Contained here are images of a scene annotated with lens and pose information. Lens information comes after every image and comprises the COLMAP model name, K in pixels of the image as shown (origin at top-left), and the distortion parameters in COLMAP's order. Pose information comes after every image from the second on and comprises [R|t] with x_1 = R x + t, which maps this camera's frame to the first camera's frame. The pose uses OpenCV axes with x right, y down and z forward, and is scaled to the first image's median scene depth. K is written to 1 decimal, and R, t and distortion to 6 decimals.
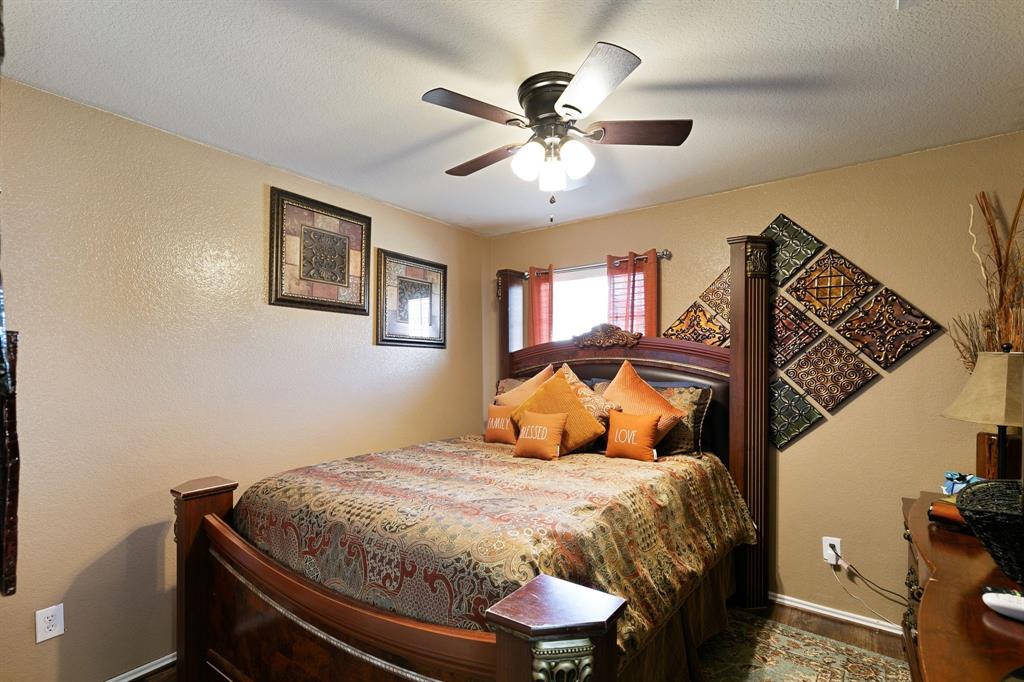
lens RADIAL K [[474.7, 0, 510.8], [0, 474.7, 362.7], [0, 0, 1]] dist [0.001421, 0.000235]
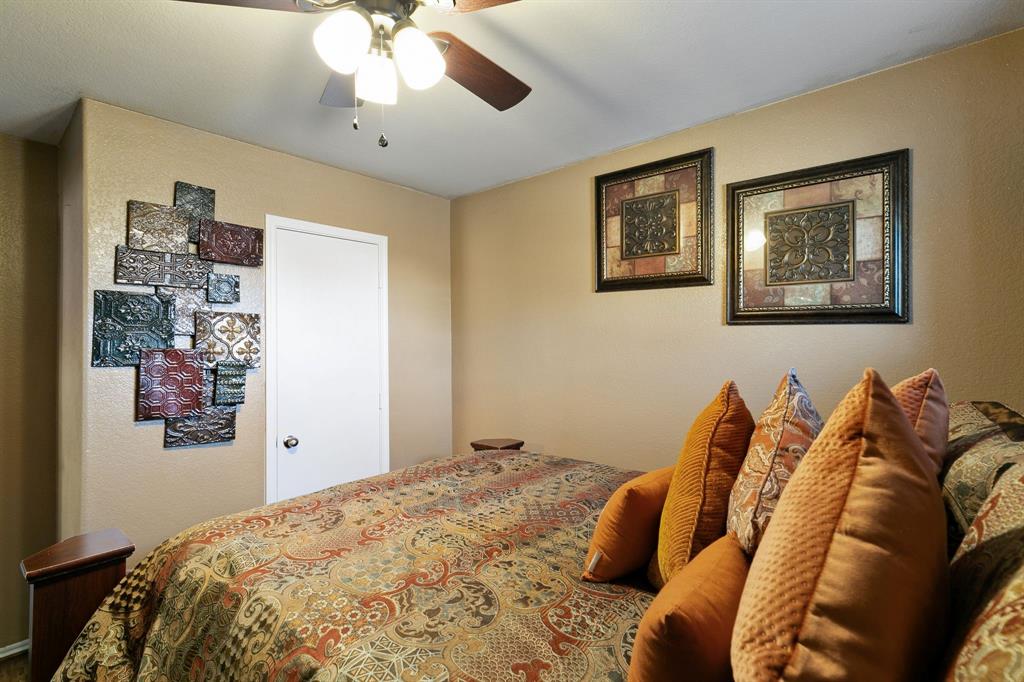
lens RADIAL K [[462.6, 0, 494.7], [0, 462.6, 332.5], [0, 0, 1]] dist [-0.001312, -0.000017]
pose [[-0.065129, -0.015896, -0.997750, 0.473340], [0.009927, 0.999813, -0.016577, -0.020978], [0.997827, -0.010985, -0.064959, 0.808310]]
